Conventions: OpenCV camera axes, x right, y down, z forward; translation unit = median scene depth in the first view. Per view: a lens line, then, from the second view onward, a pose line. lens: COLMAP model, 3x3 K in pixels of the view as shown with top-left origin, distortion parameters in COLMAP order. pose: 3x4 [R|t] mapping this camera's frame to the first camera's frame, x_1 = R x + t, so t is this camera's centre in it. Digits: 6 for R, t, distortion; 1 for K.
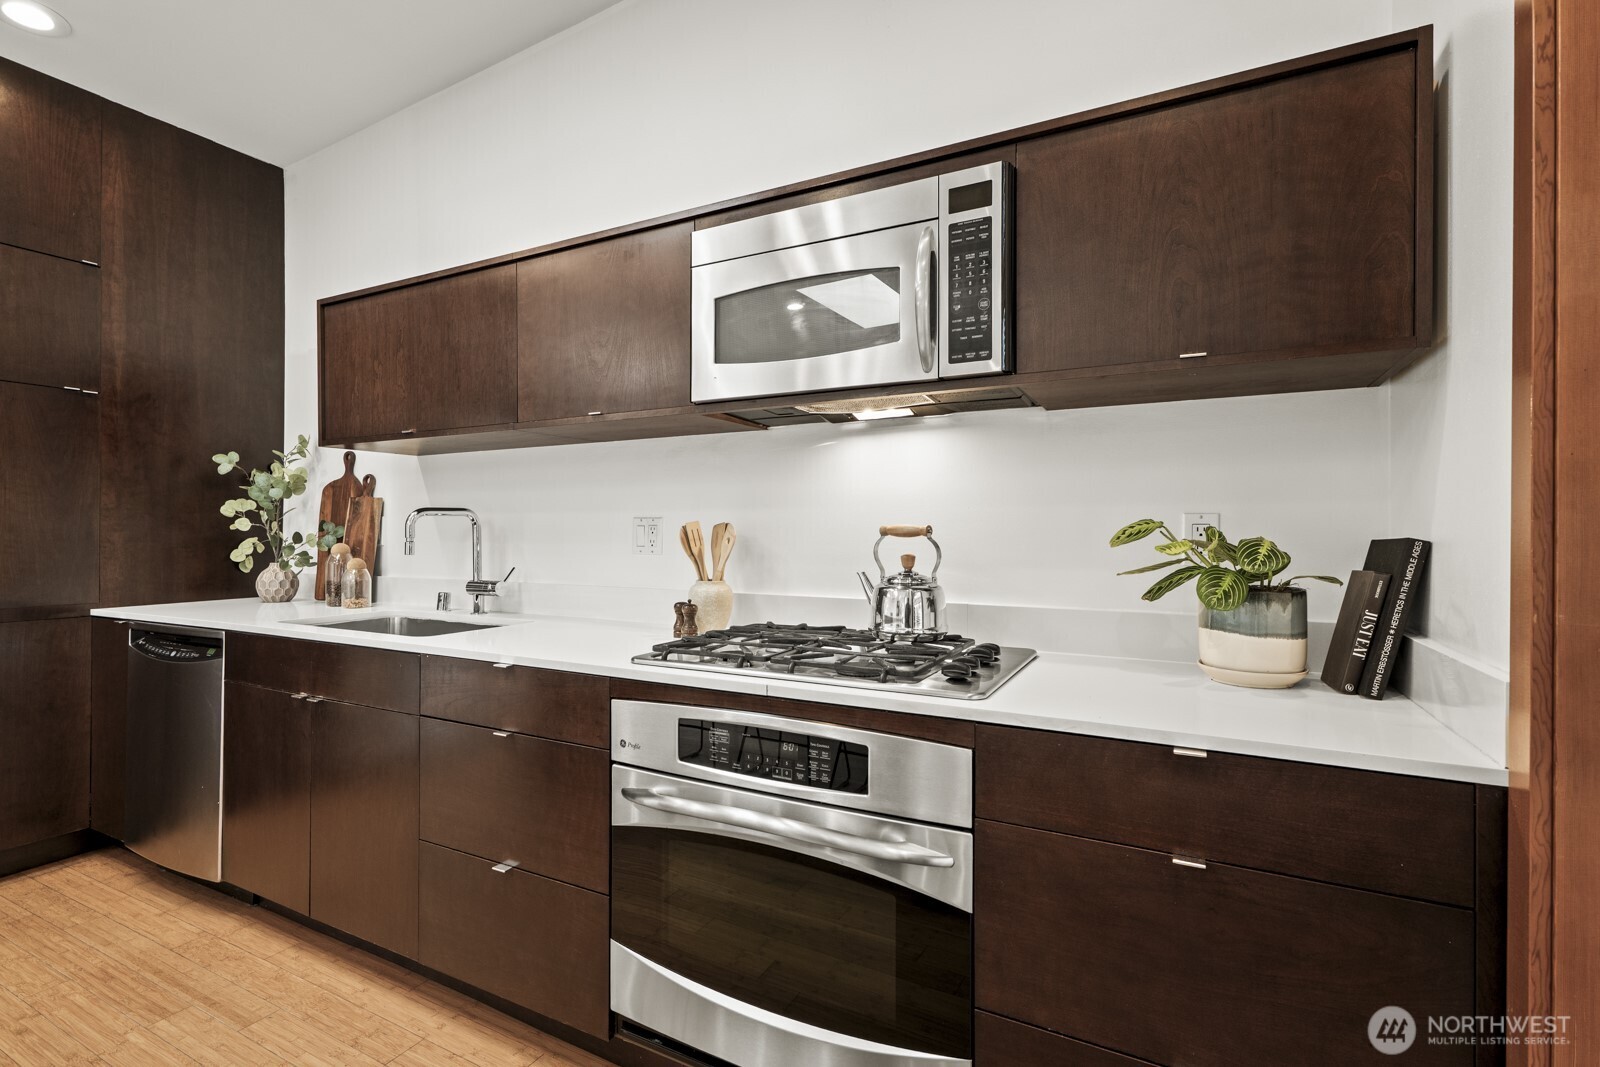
lens RADIAL K [[742.8, 0, 798.7], [0, 742.8, 531.6], [0, 0, 1]] dist [0.005013, -0.000499]
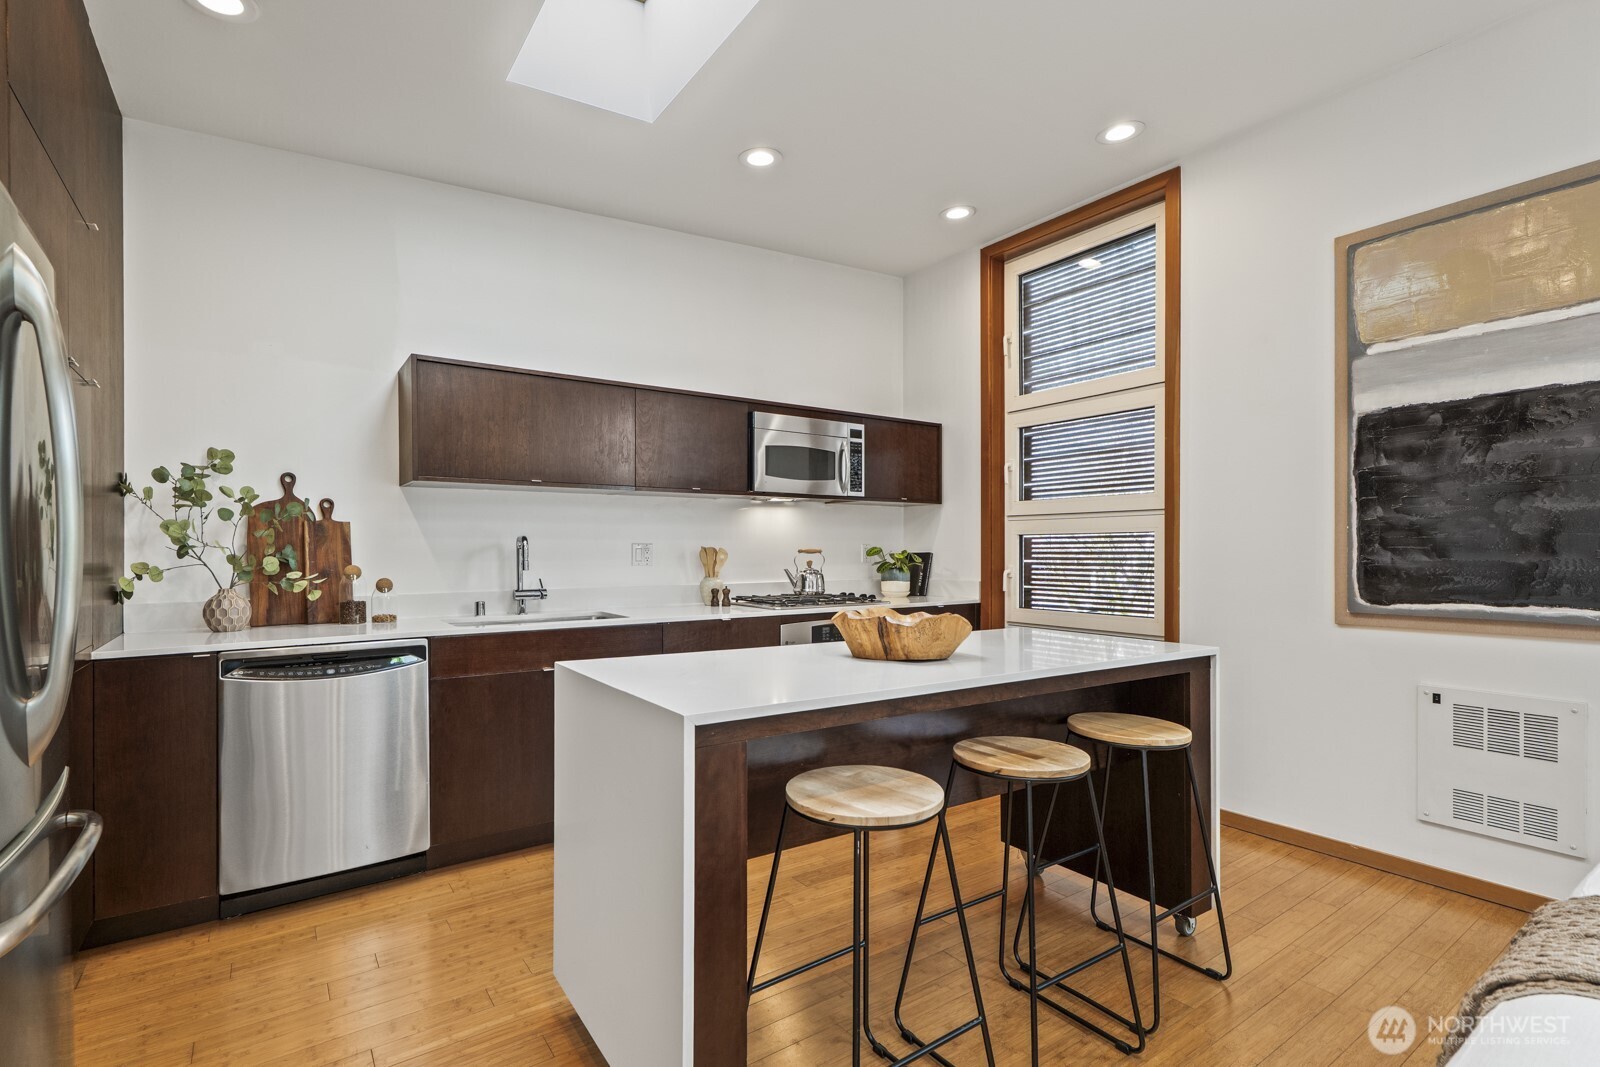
lens RADIAL K [[742.8, 0, 800.5], [0, 742.8, 548.8], [0, 0, 1]] dist [0.005013, -0.000499]
pose [[0.454059, -0.002497, 0.890968, -2.100348], [0.003213, 0.999994, 0.001165, -0.011852], [-0.890966, 0.002334, 0.454064, -0.089041]]
